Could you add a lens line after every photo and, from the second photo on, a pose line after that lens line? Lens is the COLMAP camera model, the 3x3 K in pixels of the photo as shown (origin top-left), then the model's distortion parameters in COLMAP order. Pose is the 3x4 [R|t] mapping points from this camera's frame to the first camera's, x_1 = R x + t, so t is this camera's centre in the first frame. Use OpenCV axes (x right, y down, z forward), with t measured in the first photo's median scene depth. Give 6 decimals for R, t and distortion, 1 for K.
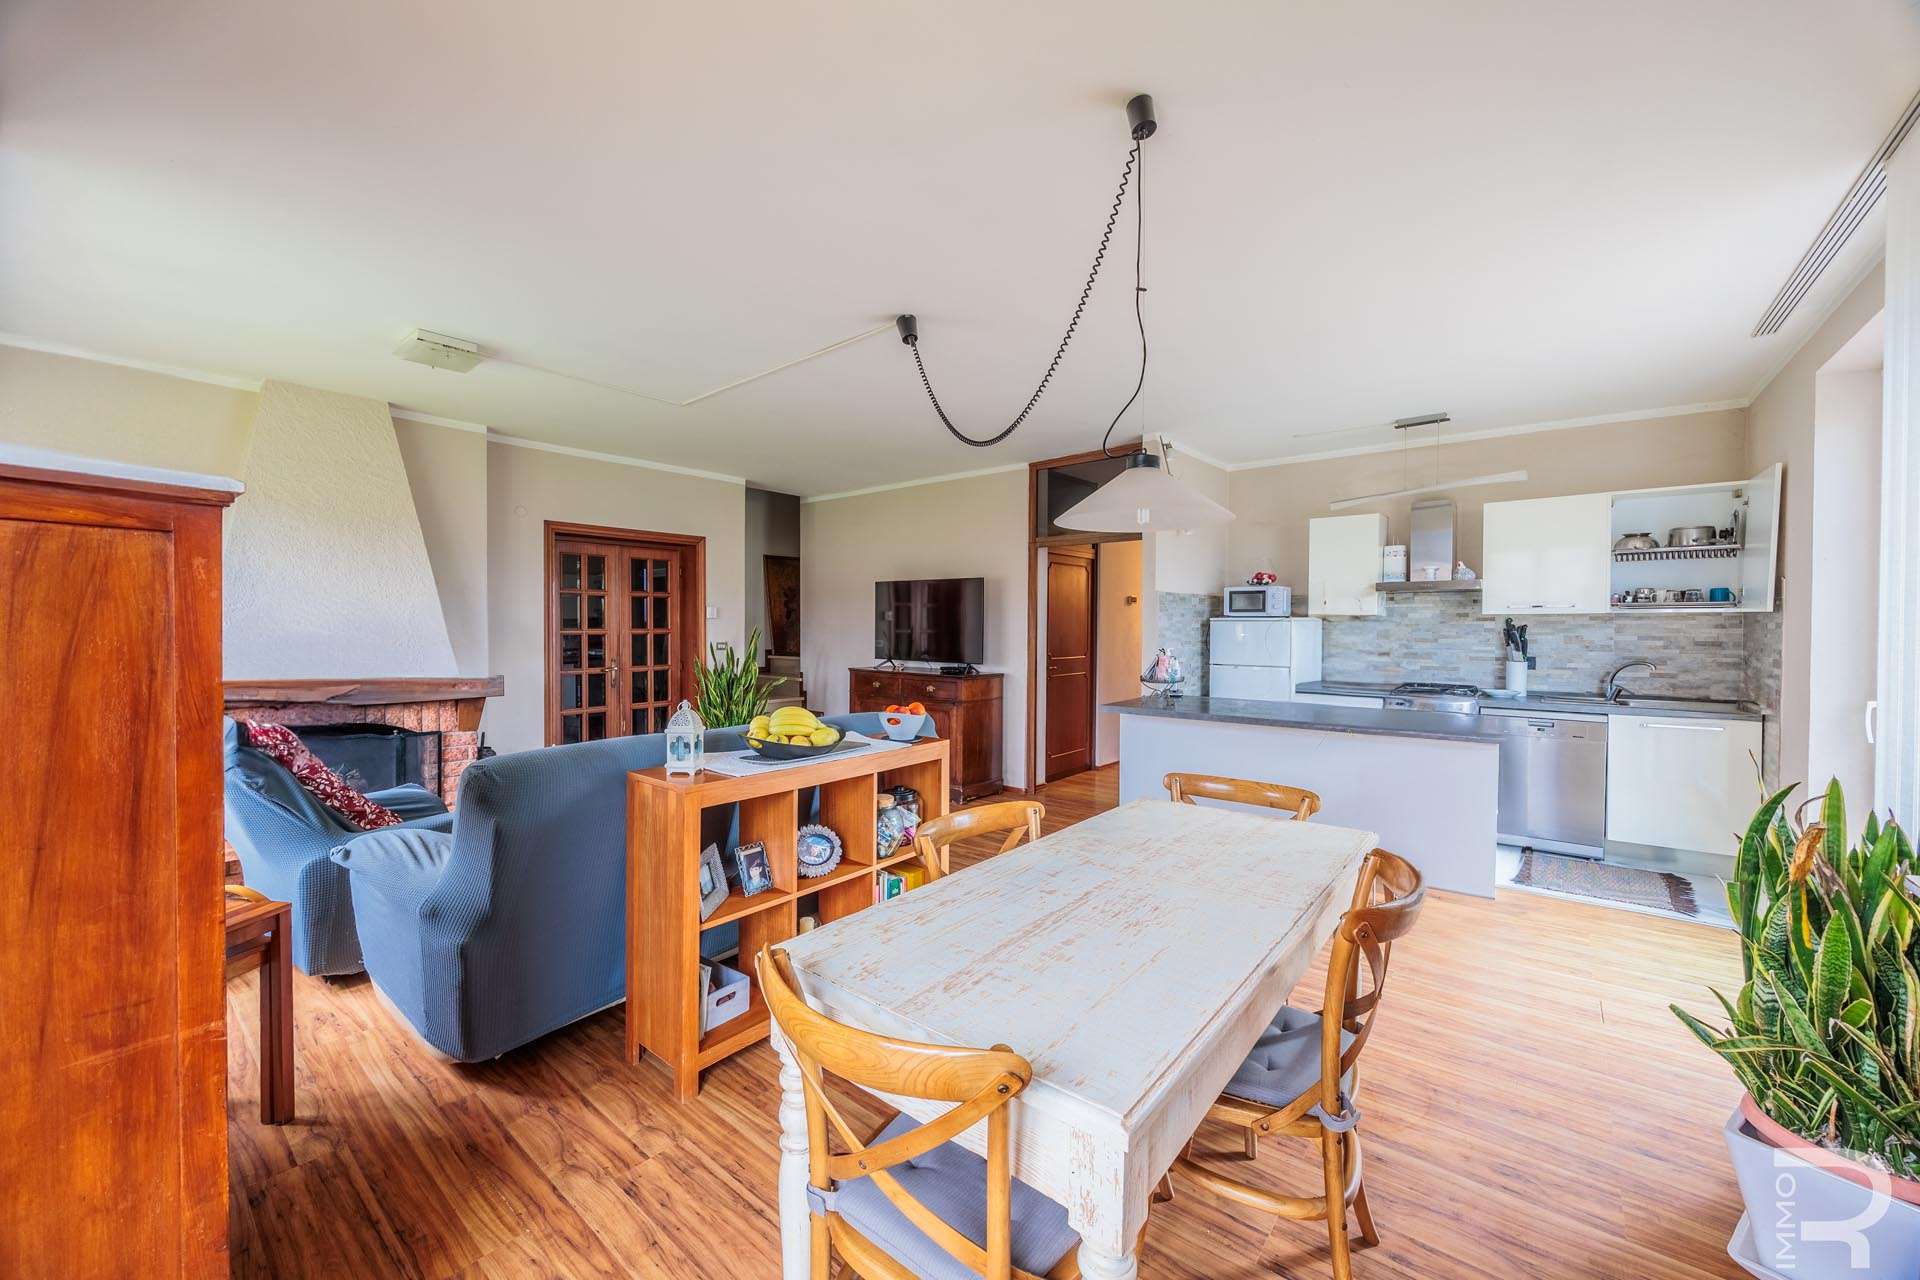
lens RADIAL K [[728.3, 0, 950.4], [0, 728.3, 635.5], [0, 0, 1]] dist [-0.003792, 0.000904]
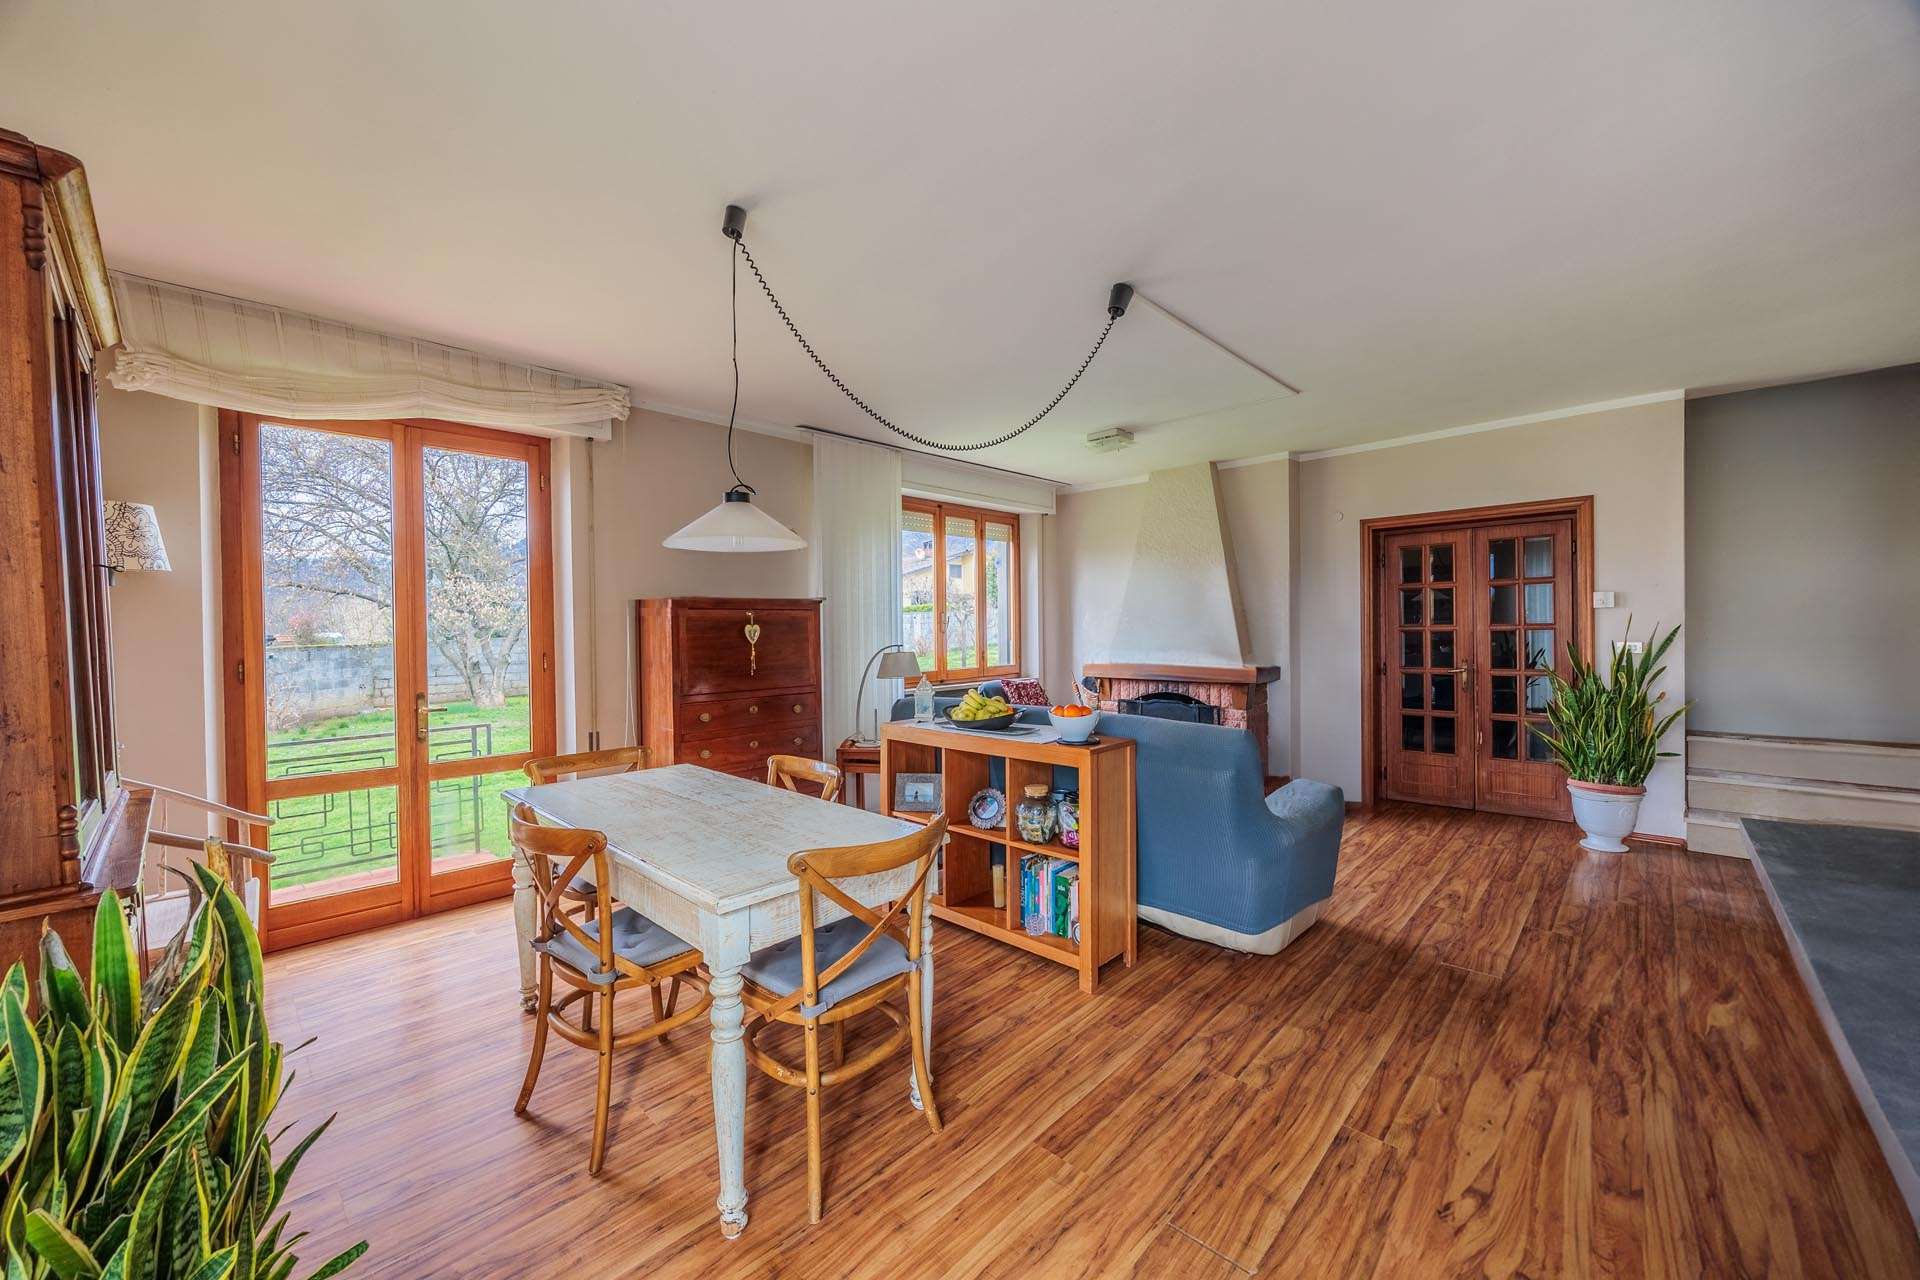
lens RADIAL K [[728.3, 0, 951.3], [0, 728.3, 640.9], [0, 0, 1]] dist [-0.003792, 0.000904]
pose [[-0.076188, 0.012350, -0.997017, 0.533483], [-0.000346, 0.999923, 0.012412, -0.000951], [0.997093, 0.001290, -0.076178, 0.527880]]
